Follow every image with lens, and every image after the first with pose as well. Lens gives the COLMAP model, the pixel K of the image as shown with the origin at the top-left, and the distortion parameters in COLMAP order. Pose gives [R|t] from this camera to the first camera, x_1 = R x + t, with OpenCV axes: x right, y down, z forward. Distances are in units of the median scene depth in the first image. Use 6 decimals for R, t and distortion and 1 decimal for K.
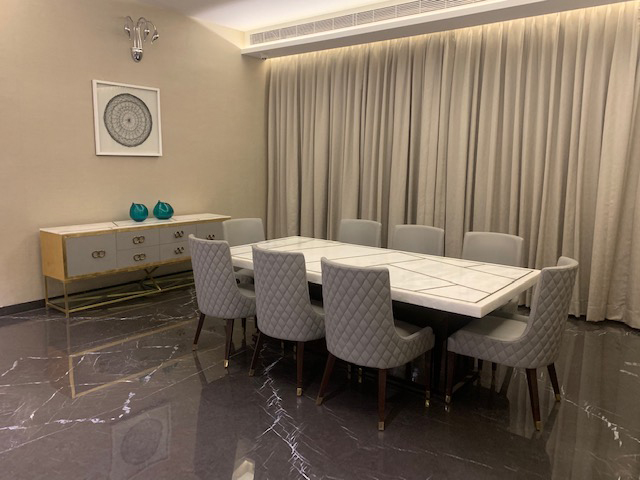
lens RADIAL K [[490.3, 0, 316.7], [0, 490.3, 237.4], [0, 0, 1]] dist [-0.002594, 0.026042]
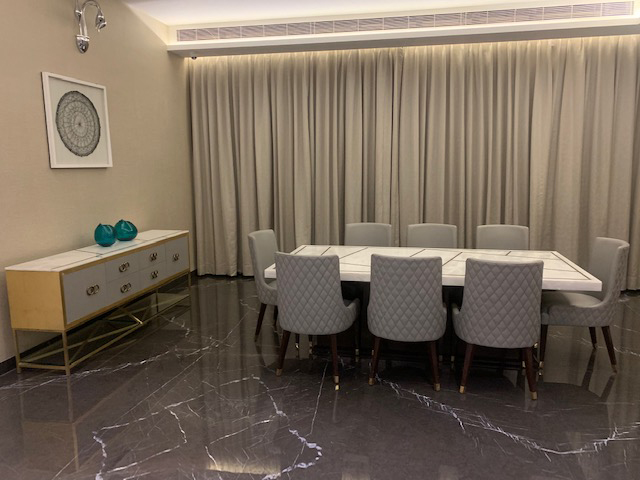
lens RADIAL K [[490.3, 0, 318.0], [0, 490.3, 239.6], [0, 0, 1]] dist [-0.002594, 0.026042]
pose [[0.888045, -0.093772, 0.450092, -0.417872], [0.091073, 0.995459, 0.027704, -0.033487], [-0.450646, 0.016389, 0.892552, 0.093154]]
